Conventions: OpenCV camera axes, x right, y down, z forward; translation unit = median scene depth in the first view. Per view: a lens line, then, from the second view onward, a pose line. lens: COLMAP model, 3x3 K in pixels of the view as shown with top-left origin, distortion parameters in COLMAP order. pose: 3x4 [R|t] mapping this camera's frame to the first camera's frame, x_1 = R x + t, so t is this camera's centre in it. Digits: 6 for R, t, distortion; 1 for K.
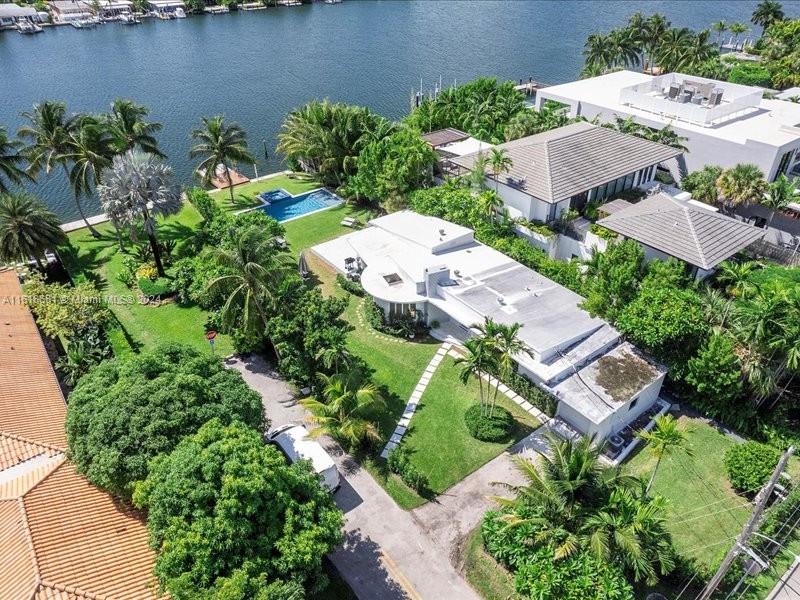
lens RADIAL K [[574.5, 0, 400.7], [0, 574.5, 302.8], [0, 0, 1]] dist [-0.071890, 0.069444]
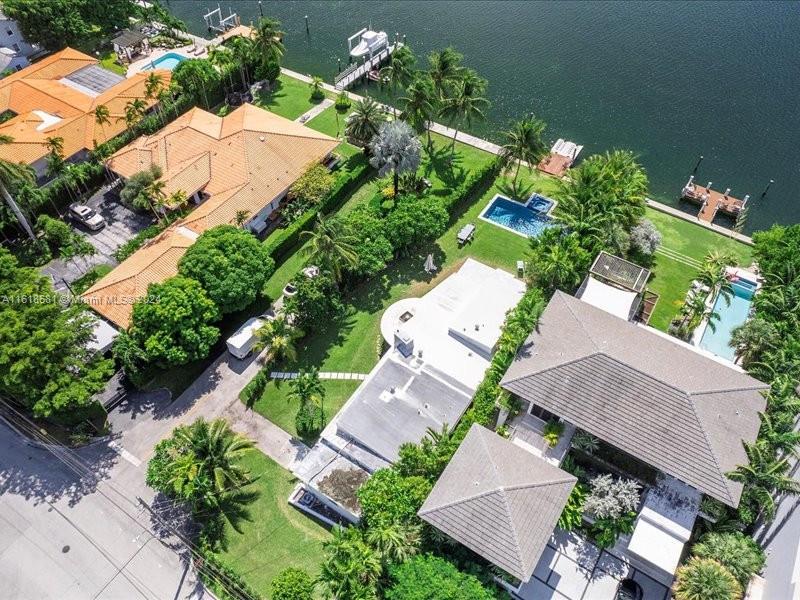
lens RADIAL K [[574.5, 0, 400.7], [0, 574.5, 302.8], [0, 0, 1]] dist [-0.071890, 0.069444]
pose [[0.334896, 0.739481, -0.583963, 0.860039], [-0.533974, 0.659571, 0.528997, -0.893759], [0.776349, 0.134662, 0.615751, 0.214765]]
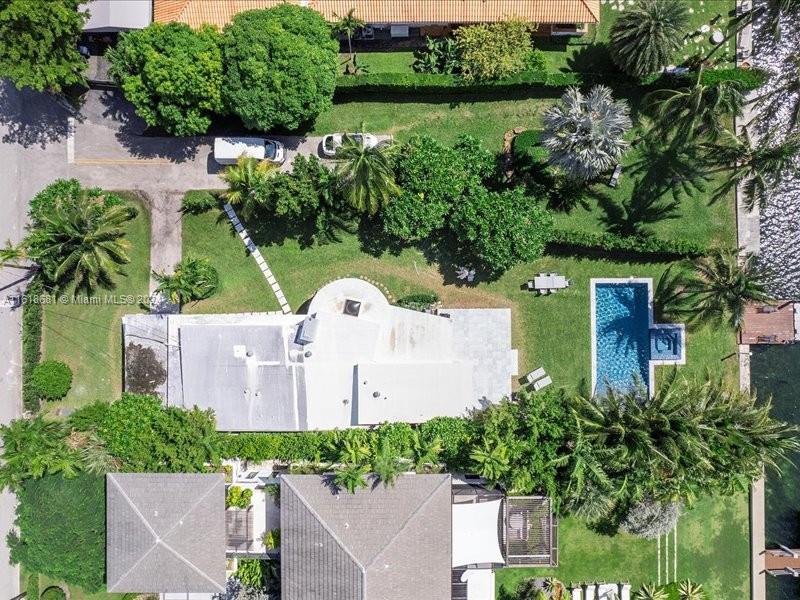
lens RADIAL K [[574.5, 0, 400.7], [0, 574.5, 302.8], [0, 0, 1]] dist [-0.071890, 0.069444]
pose [[-0.605254, 0.796031, 0.001527, -0.091408], [-0.441757, -0.337480, 0.831239, -1.126750], [0.662207, 0.502436, 0.555914, 0.569473]]
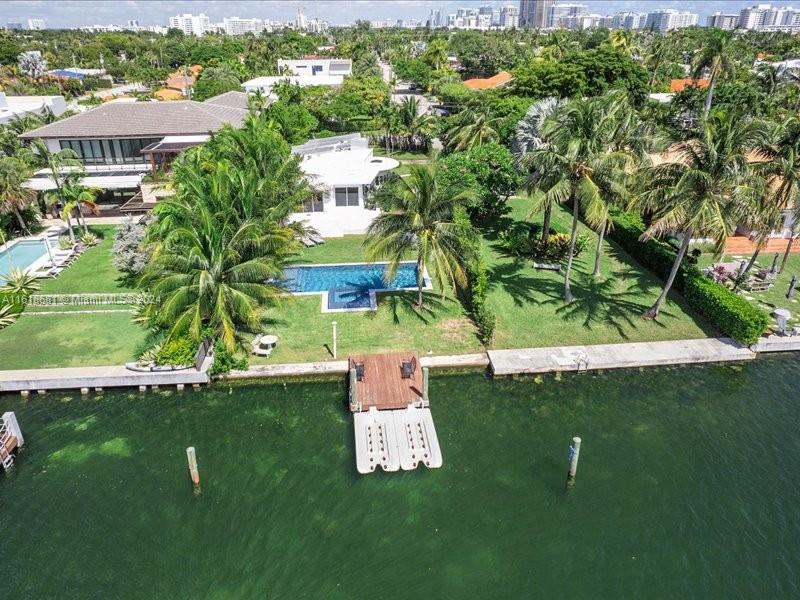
lens RADIAL K [[574.5, 0, 400.7], [0, 574.5, 302.8], [0, 0, 1]] dist [-0.071890, 0.069444]
pose [[-0.843967, -0.219348, 0.489496, -0.983214], [0.319310, 0.527810, 0.787057, -1.110880], [-0.431000, 0.820551, -0.375414, 2.134760]]
